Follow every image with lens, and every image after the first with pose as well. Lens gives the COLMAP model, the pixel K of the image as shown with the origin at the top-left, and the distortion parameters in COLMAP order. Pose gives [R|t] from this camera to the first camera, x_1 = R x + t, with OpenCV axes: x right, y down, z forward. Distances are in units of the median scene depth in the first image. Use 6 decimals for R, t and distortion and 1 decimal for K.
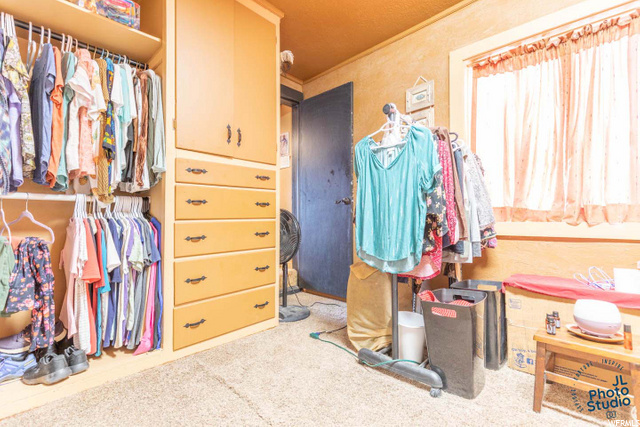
lens RADIAL K [[291.0, 0, 322.1], [0, 291.0, 215.6], [0, 0, 1]] dist [0.004805, -0.000521]
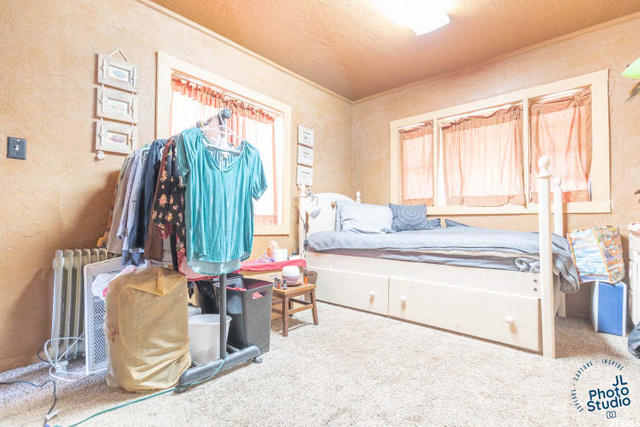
lens RADIAL K [[291.0, 0, 322.1], [0, 291.0, 216.3], [0, 0, 1]] dist [0.004805, -0.000521]
pose [[-0.021303, 0.030309, 0.999314, -0.770083], [-0.025629, 0.999195, -0.030852, 0.016743], [-0.999445, -0.026268, -0.020509, 0.660093]]
